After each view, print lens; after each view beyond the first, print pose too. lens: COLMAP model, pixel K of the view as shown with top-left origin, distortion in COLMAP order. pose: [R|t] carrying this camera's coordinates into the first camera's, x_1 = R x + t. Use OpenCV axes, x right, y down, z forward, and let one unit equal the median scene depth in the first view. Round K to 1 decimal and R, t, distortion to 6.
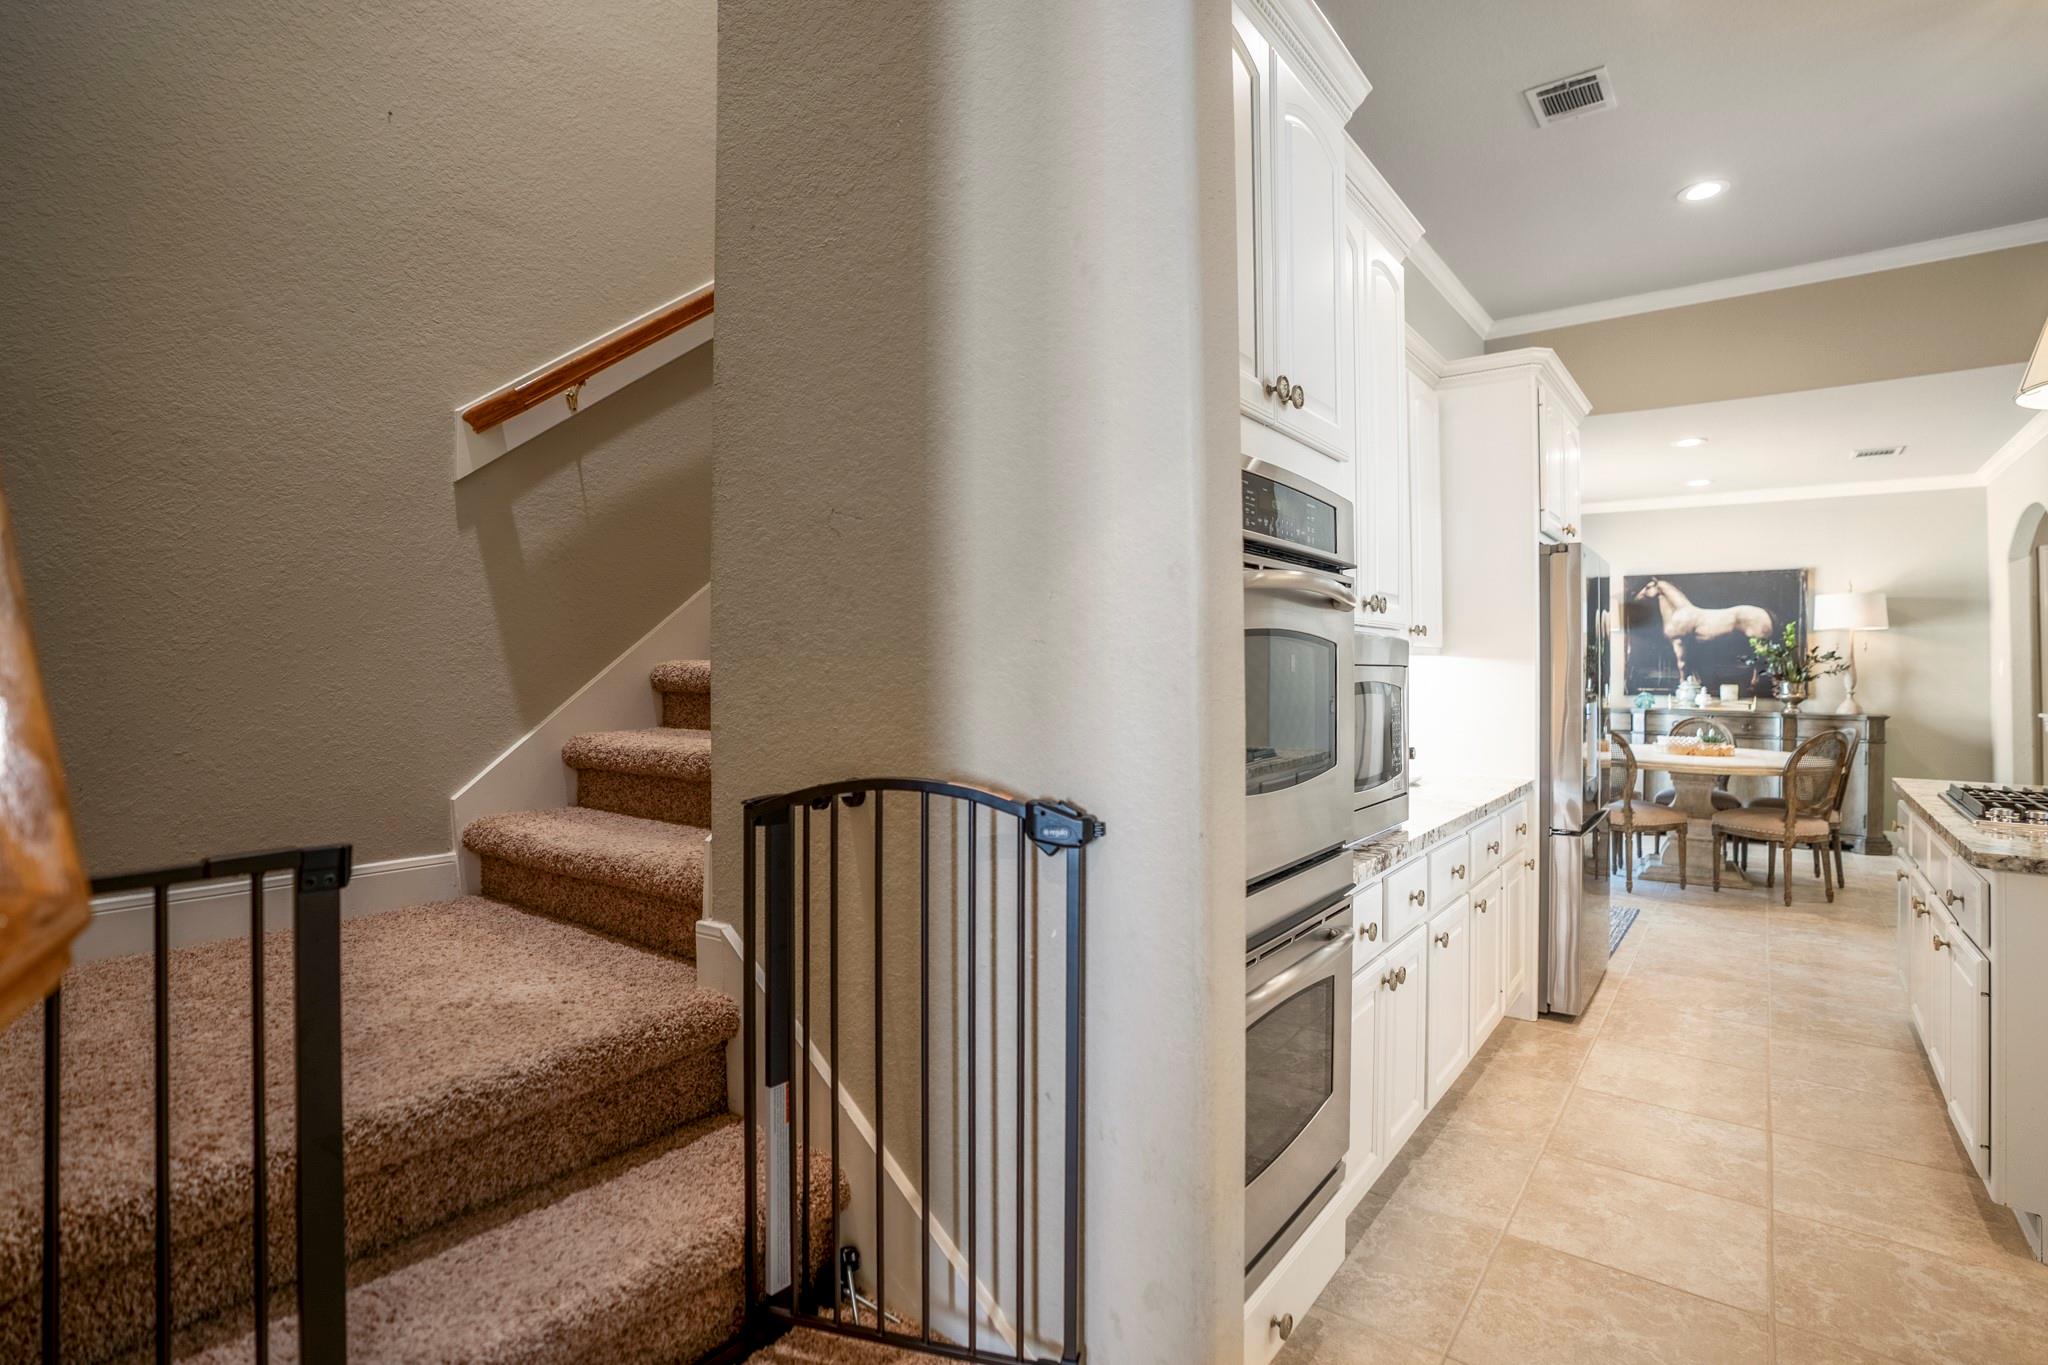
lens RADIAL K [[958.4, 0, 1075.6], [0, 958.4, 647.4], [0, 0, 1]] dist [-0.052467, 0.021030]
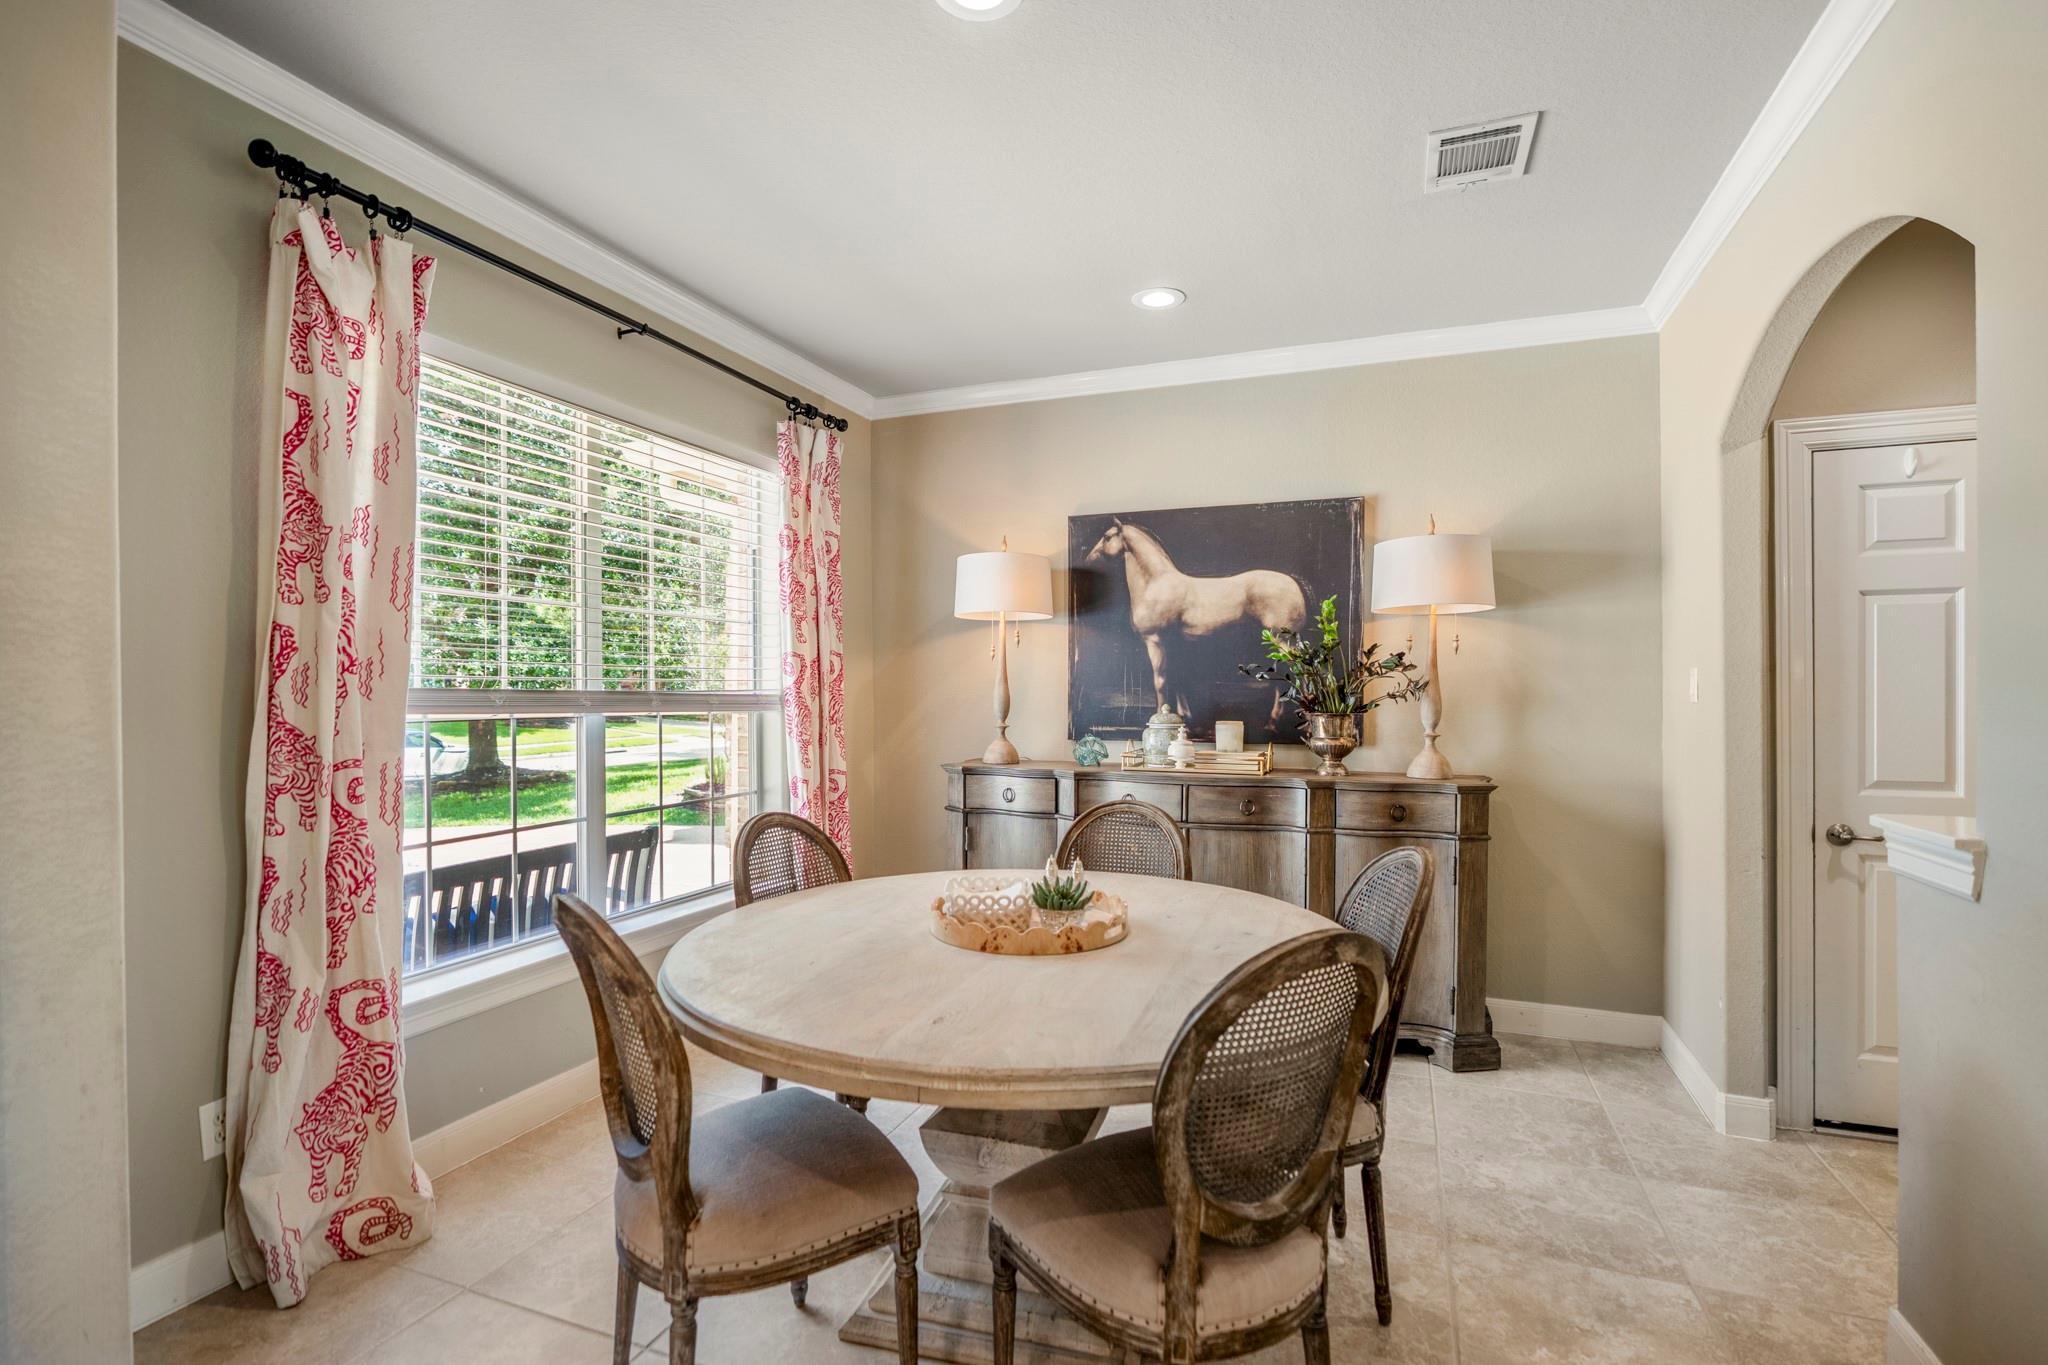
lens RADIAL K [[958.4, 0, 1013.4], [0, 958.4, 683.7], [0, 0, 1]] dist [-0.052467, 0.021030]
pose [[0.968456, -0.006465, 0.249103, 0.496140], [0.002192, 0.999846, 0.017431, 0.011410], [-0.249177, -0.016335, 0.968320, 0.574368]]
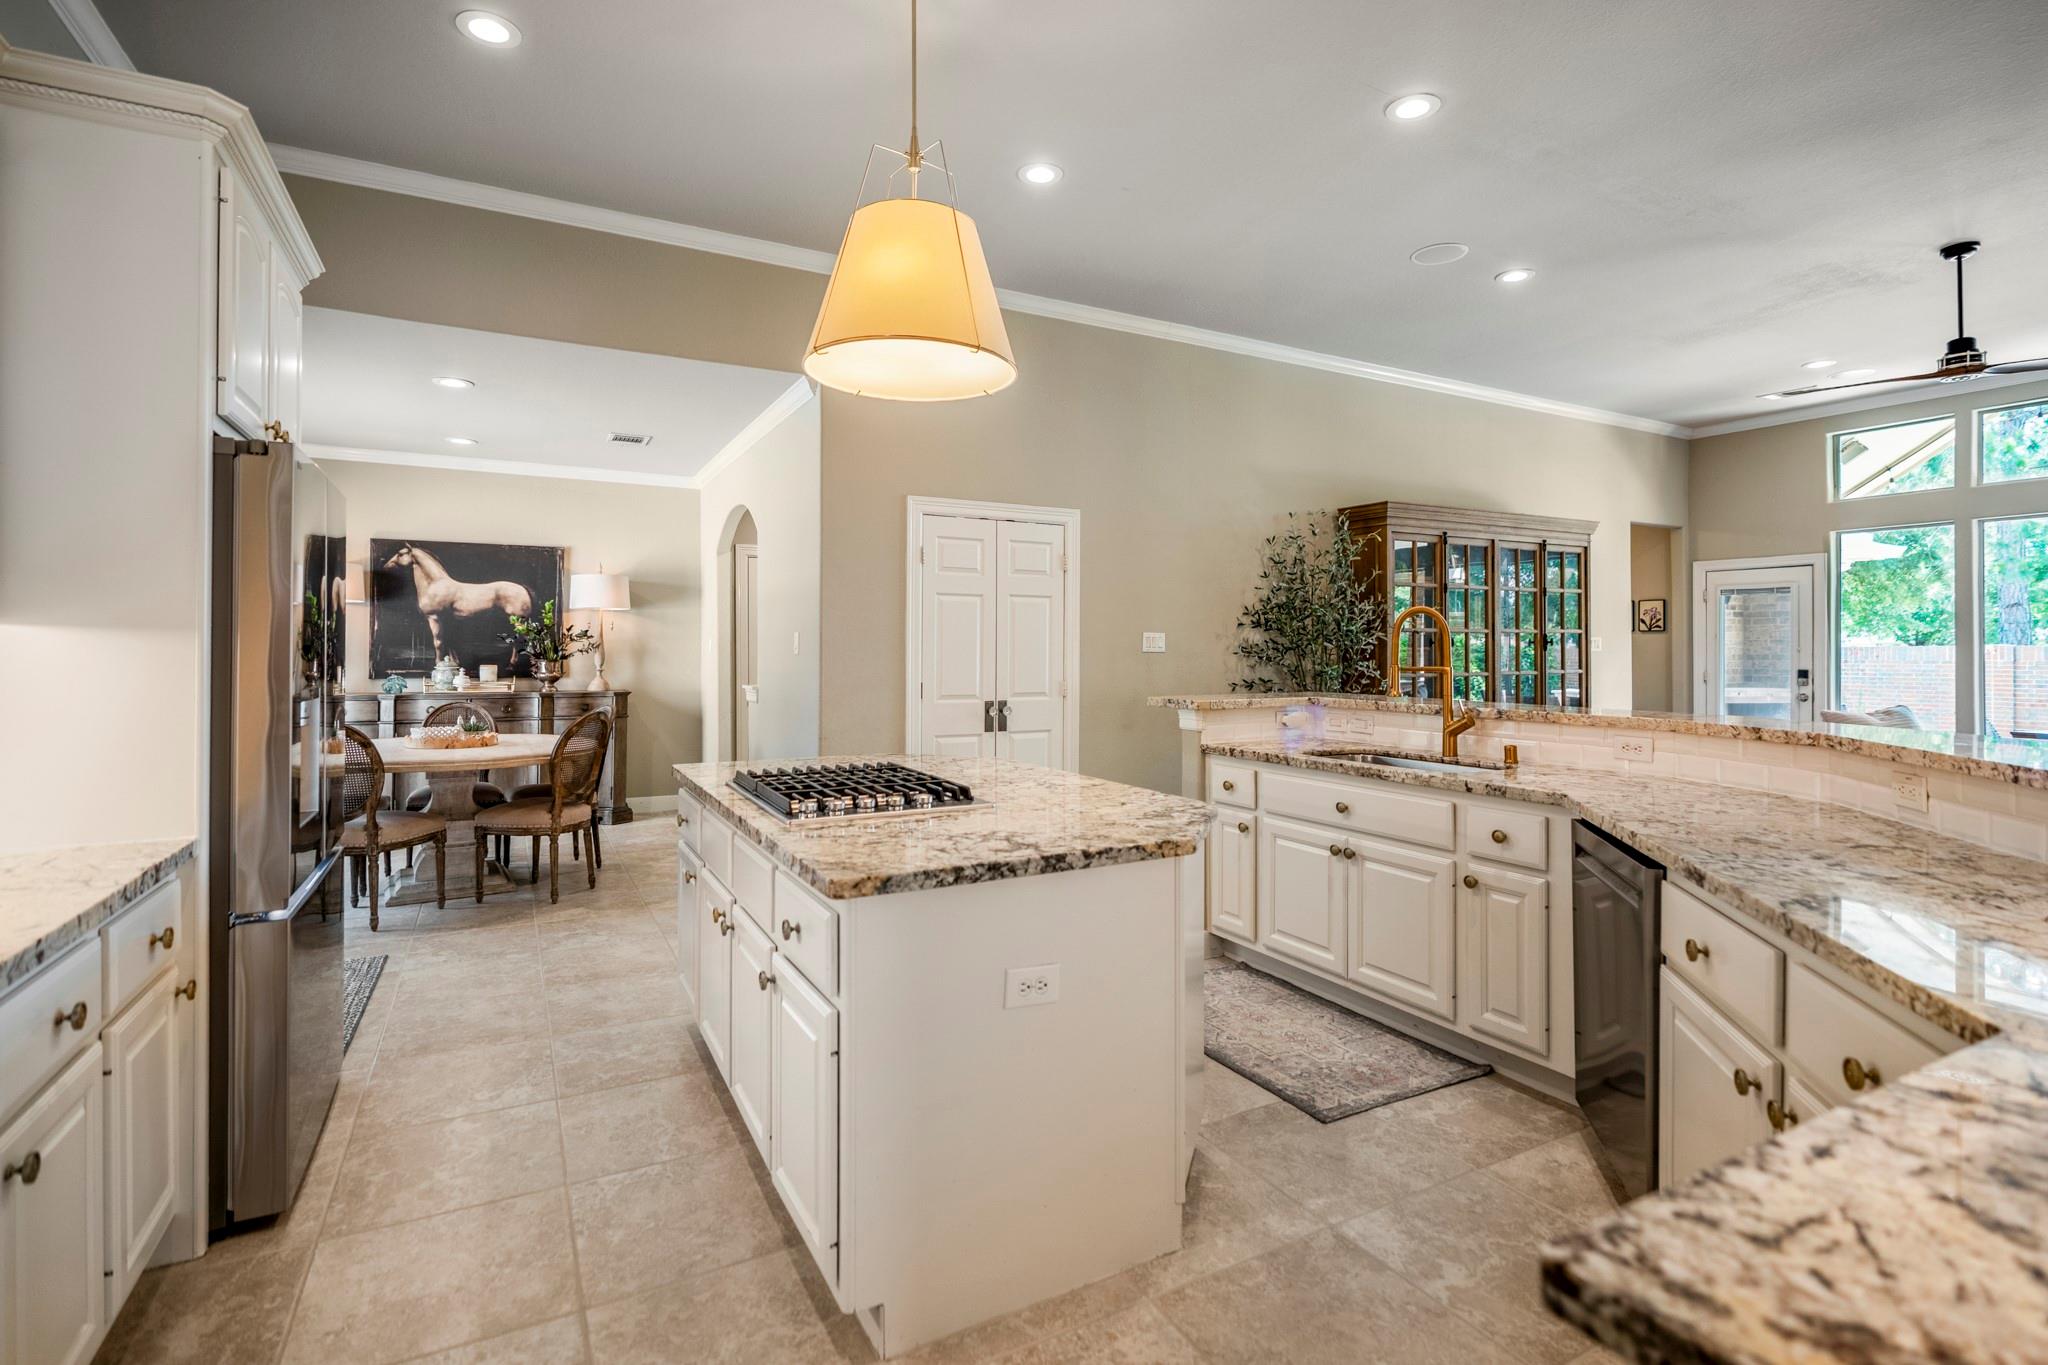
lens RADIAL K [[958.4, 0, 1022.5], [0, 958.4, 644.3], [0, 0, 1]] dist [-0.052467, 0.021030]
pose [[0.426457, -0.000276, 0.904508, 0.081478], [-0.015989, 0.999841, 0.007843, 0.004198], [-0.904367, -0.017807, 0.426385, 0.132205]]
